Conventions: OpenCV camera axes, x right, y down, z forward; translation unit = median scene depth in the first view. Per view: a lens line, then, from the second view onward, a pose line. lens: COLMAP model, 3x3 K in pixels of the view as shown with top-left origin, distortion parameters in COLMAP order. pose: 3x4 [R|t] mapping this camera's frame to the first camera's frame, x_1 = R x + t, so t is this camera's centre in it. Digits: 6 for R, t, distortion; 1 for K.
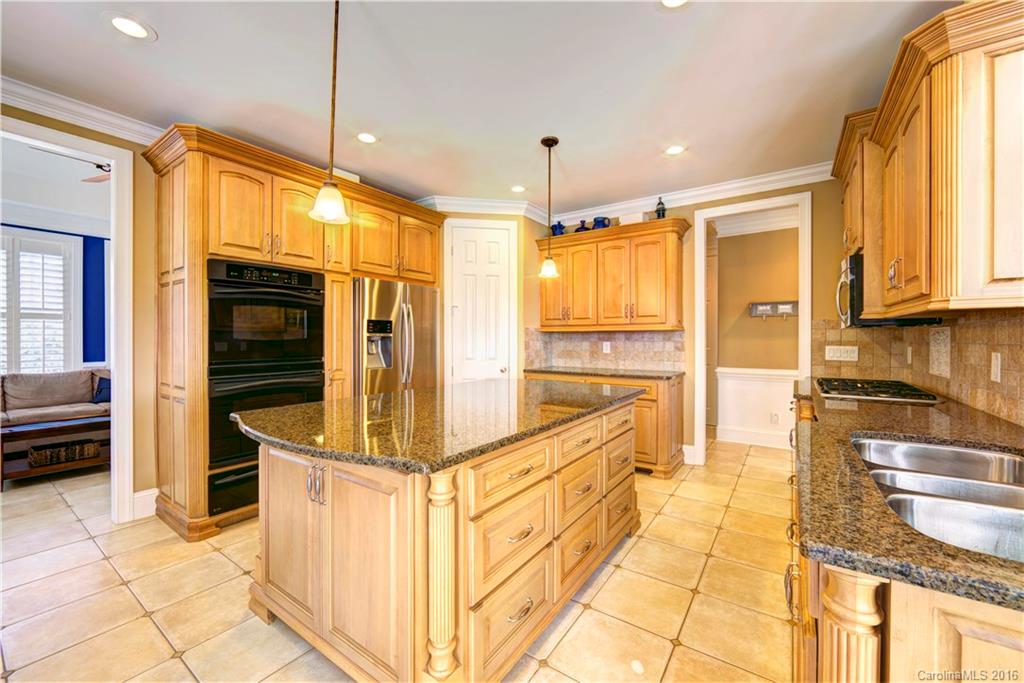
lens RADIAL K [[403.3, 0, 517.7], [0, 403.3, 340.2], [0, 0, 1]] dist [-0.005370, 0.000072]
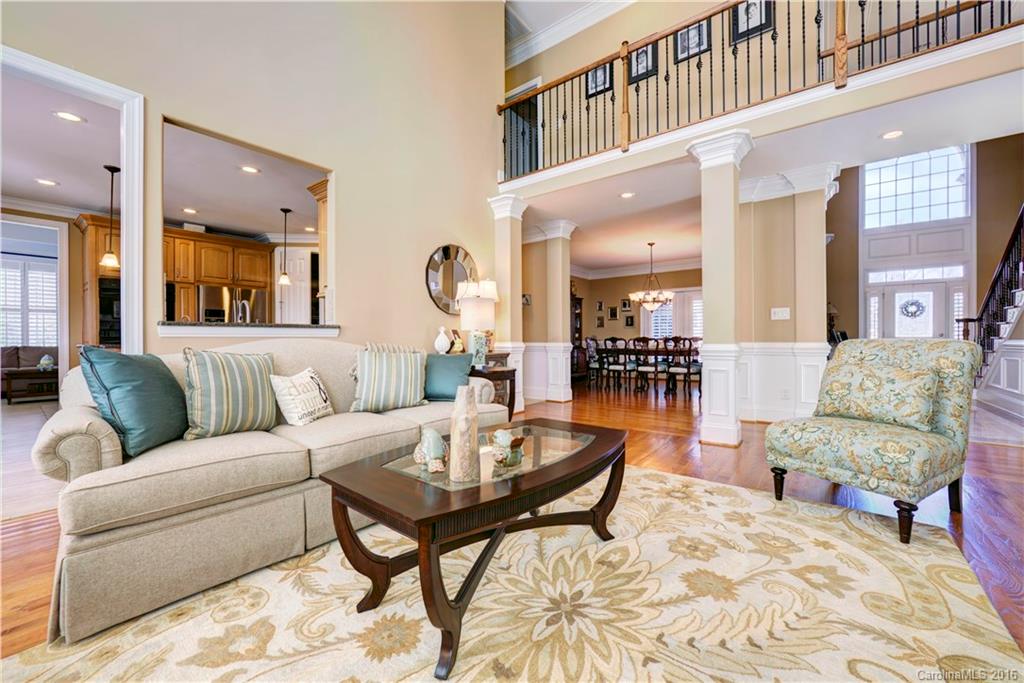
lens RADIAL K [[403.3, 0, 514.3], [0, 403.3, 339.8], [0, 0, 1]] dist [-0.005370, 0.000072]
pose [[0.998562, -0.005165, -0.053350, 2.257658], [0.005137, 0.999987, -0.000649, 0.193216], [0.053353, 0.000374, 0.998576, -1.433185]]
